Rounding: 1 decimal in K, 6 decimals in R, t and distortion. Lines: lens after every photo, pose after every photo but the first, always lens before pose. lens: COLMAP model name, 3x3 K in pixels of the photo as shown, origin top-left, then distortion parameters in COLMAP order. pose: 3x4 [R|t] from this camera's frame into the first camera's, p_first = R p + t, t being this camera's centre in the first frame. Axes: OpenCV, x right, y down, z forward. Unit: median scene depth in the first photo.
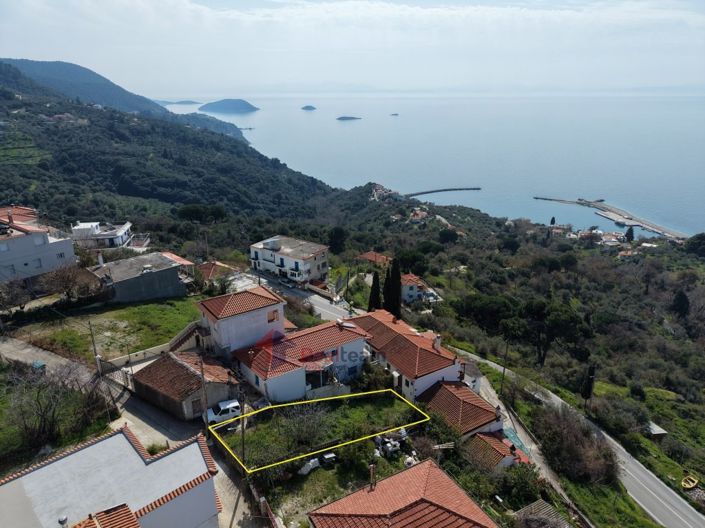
lens RADIAL K [[470.1, 0, 352.5], [0, 470.1, 264.0], [0, 0, 1]] dist [0.031128, -0.035936]
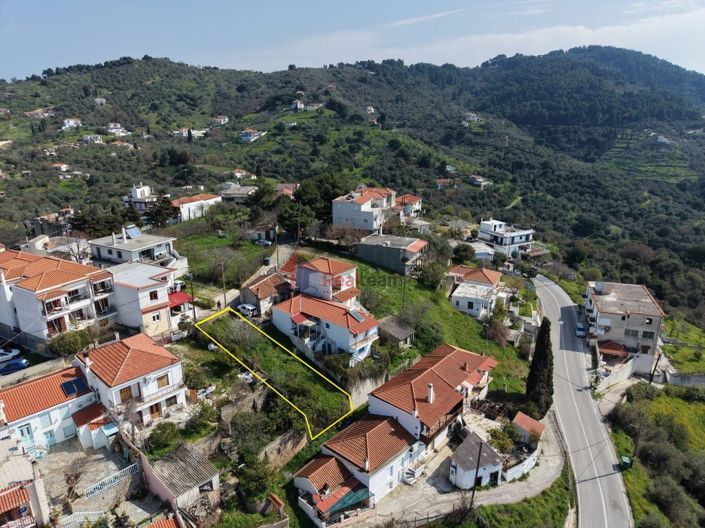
lens RADIAL K [[470.1, 0, 352.5], [0, 470.1, 264.0], [0, 0, 1]] dist [0.031128, -0.035936]
pose [[0.294050, 0.289267, -0.910966, 0.257962], [-0.324556, 0.926690, 0.189497, -0.052504], [0.898998, 0.239938, 0.366377, 0.140554]]
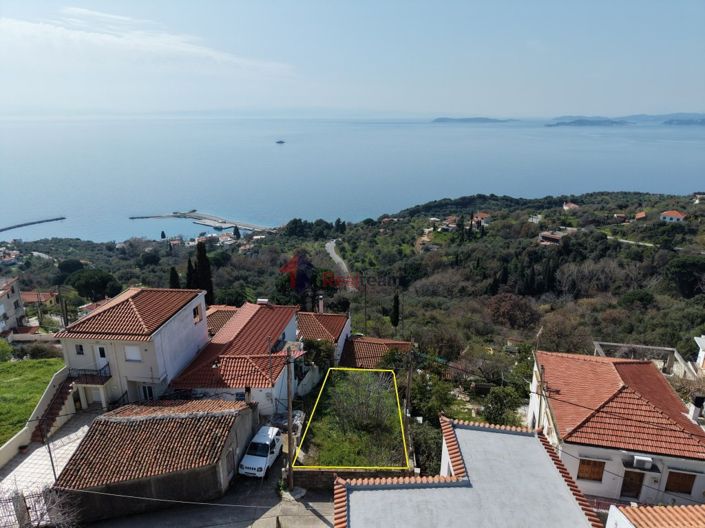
lens RADIAL K [[470.1, 0, 352.5], [0, 470.1, 264.0], [0, 0, 1]] dist [0.031128, -0.035936]
pose [[0.662519, -0.225174, 0.714399, -0.118215], [0.256295, 0.964324, 0.066265, 0.013077], [-0.703833, 0.139195, 0.696594, 0.094088]]
